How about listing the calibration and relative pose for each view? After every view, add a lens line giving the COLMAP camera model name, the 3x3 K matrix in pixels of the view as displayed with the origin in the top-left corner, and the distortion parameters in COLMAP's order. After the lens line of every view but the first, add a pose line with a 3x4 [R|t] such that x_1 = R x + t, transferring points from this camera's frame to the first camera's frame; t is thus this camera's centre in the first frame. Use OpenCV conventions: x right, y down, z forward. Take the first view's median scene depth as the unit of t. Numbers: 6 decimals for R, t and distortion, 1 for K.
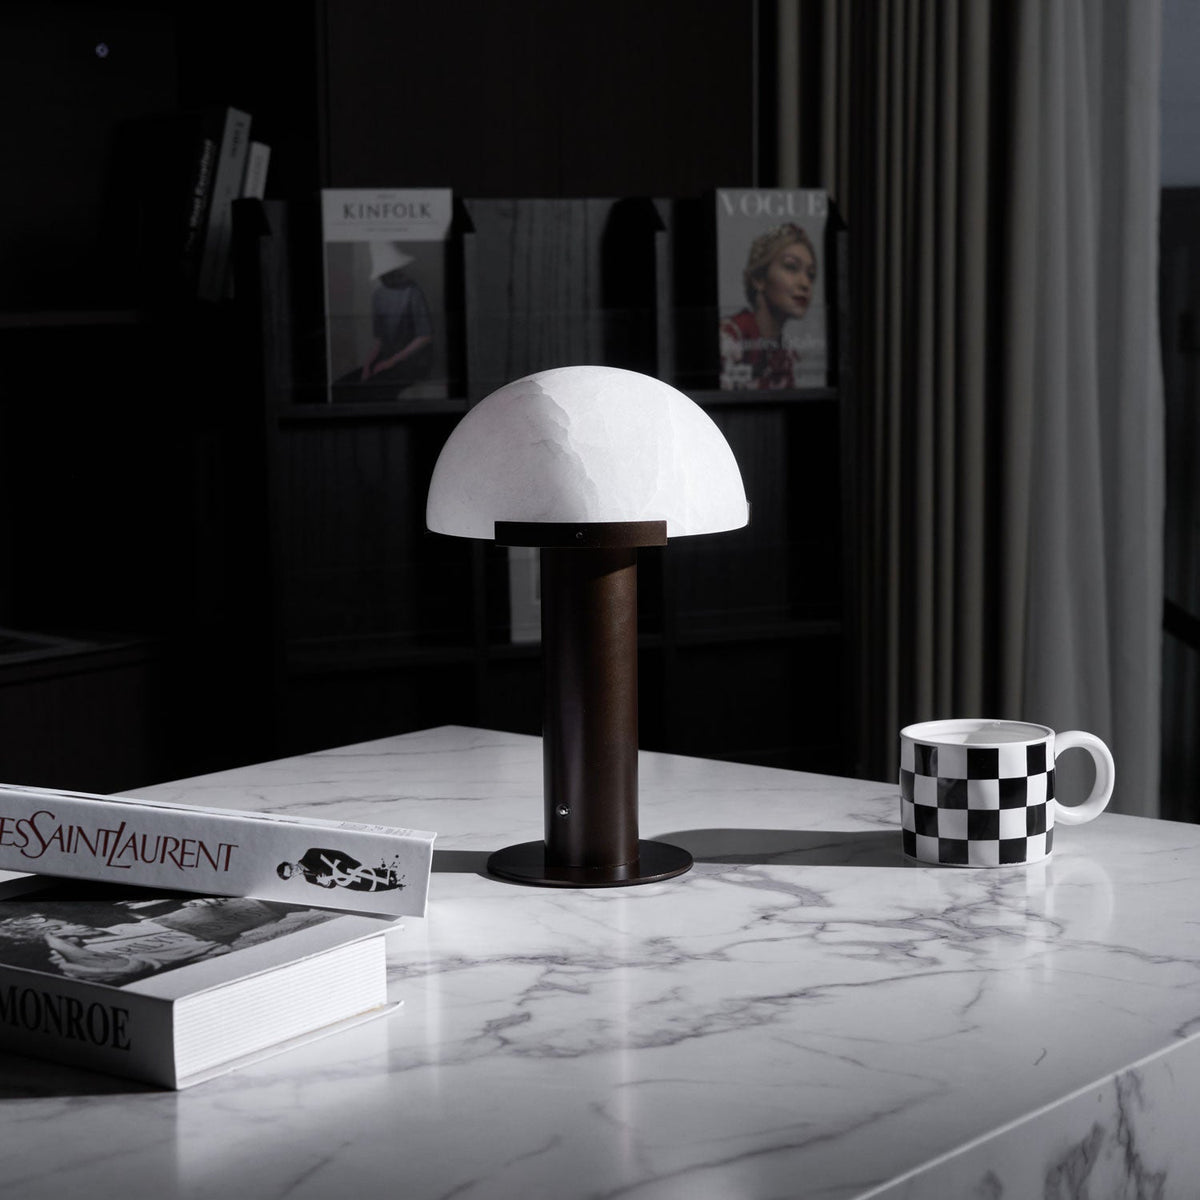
lens RADIAL K [[2739.1, 0, 557.4], [0, 2739.1, 600.0], [0, 0, 1]] dist [-0.008090, 0.063881]
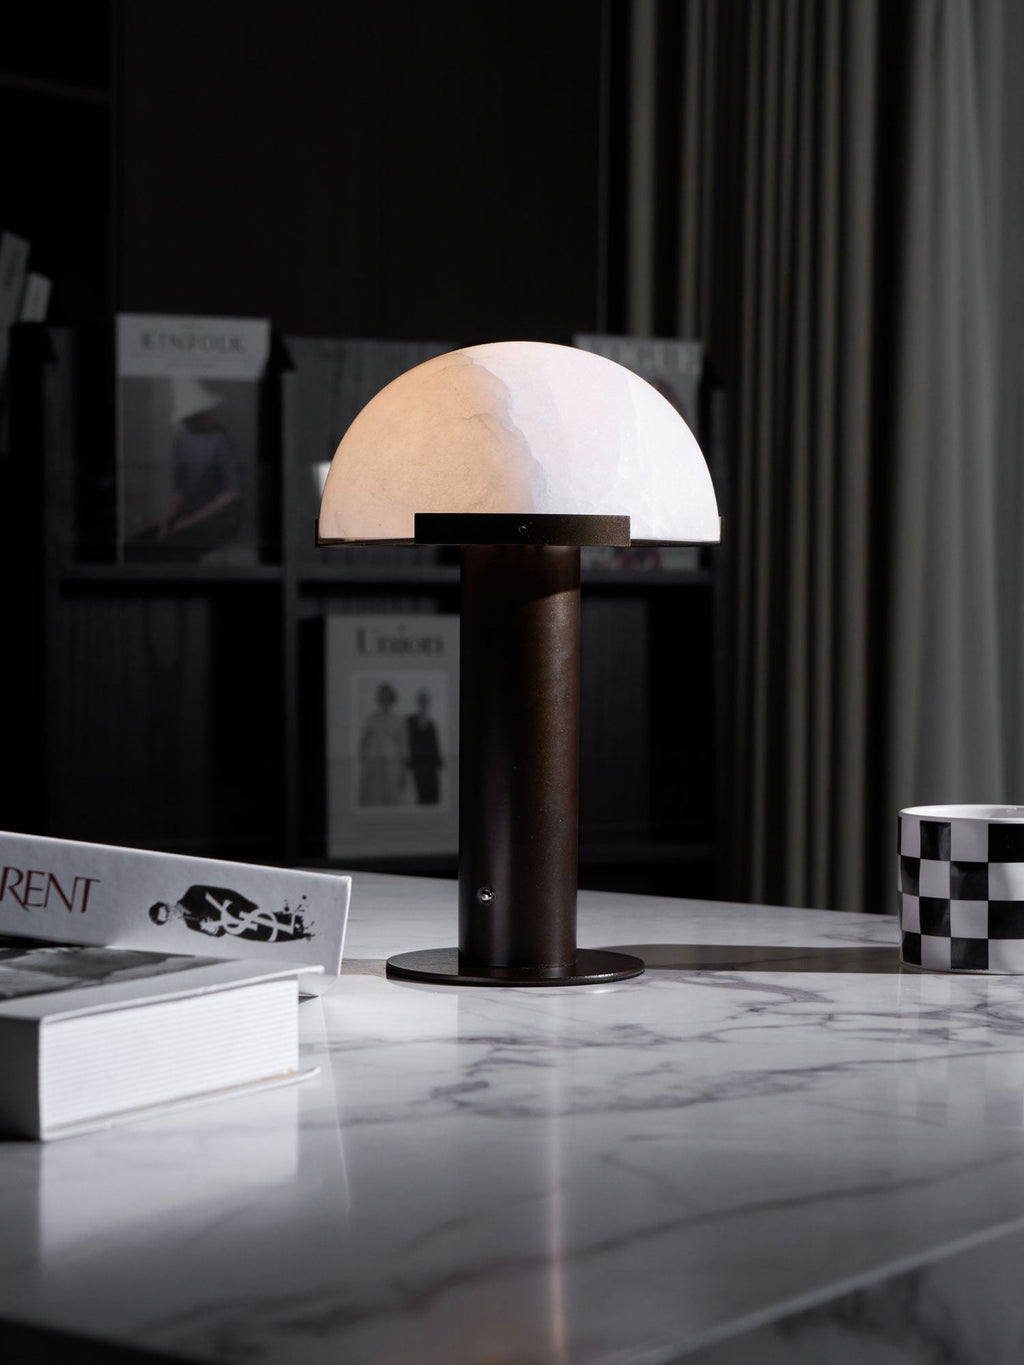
lens RADIAL K [[3083.6, 0, 512.0], [0, 3083.6, 682.5], [0, 0, 1]] dist [-0.032970, -0.057853]
pose [[0.997614, 0.017988, 0.066649, -0.056661], [-0.012020, 0.995969, -0.088886, 0.105178], [-0.067979, 0.087873, 0.993809, 0.116066]]
